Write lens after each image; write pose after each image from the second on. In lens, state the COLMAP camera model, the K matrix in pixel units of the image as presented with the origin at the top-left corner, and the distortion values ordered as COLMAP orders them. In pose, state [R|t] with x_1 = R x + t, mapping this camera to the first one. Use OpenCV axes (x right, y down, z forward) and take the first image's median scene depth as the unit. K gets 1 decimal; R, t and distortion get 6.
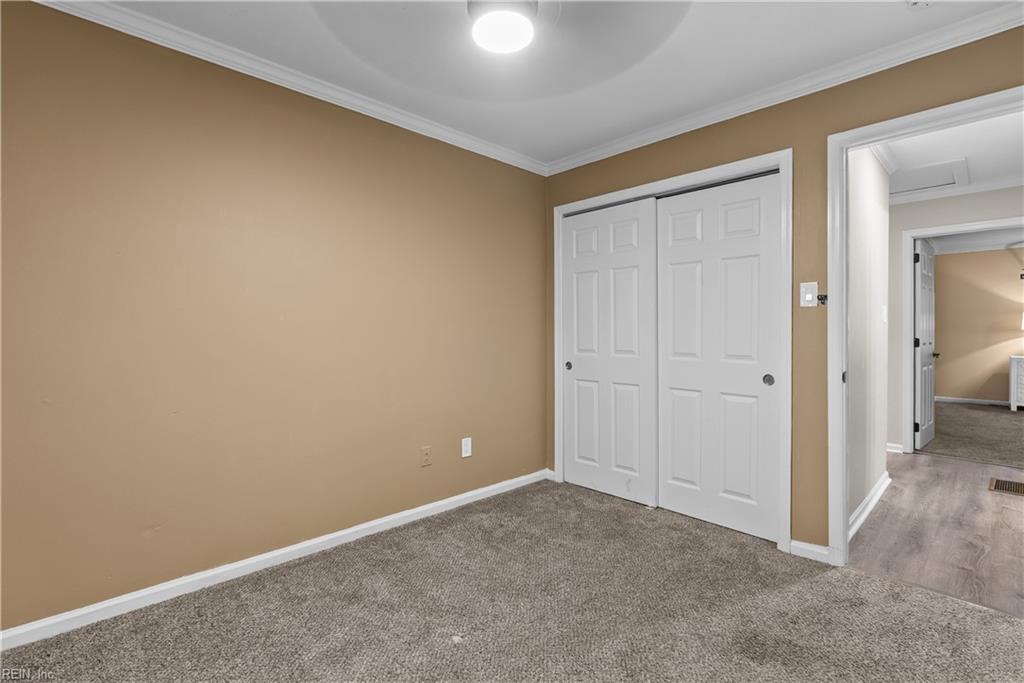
lens RADIAL K [[467.8, 0, 512.6], [0, 467.8, 332.3], [0, 0, 1]] dist [-0.002732, -0.000016]
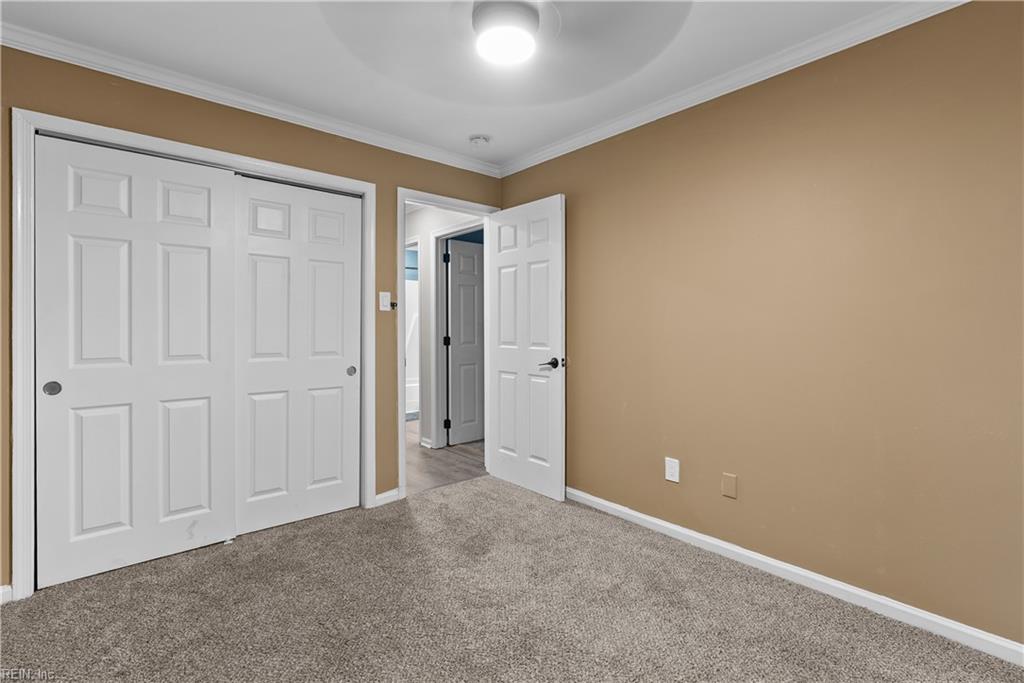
lens RADIAL K [[467.8, 0, 512.6], [0, 467.8, 332.3], [0, 0, 1]] dist [-0.002732, -0.000016]
pose [[0.049859, -0.005400, 0.998742, -0.614130], [0.002243, 0.999983, 0.005295, -0.001112], [-0.998754, 0.001976, 0.049870, 0.544771]]
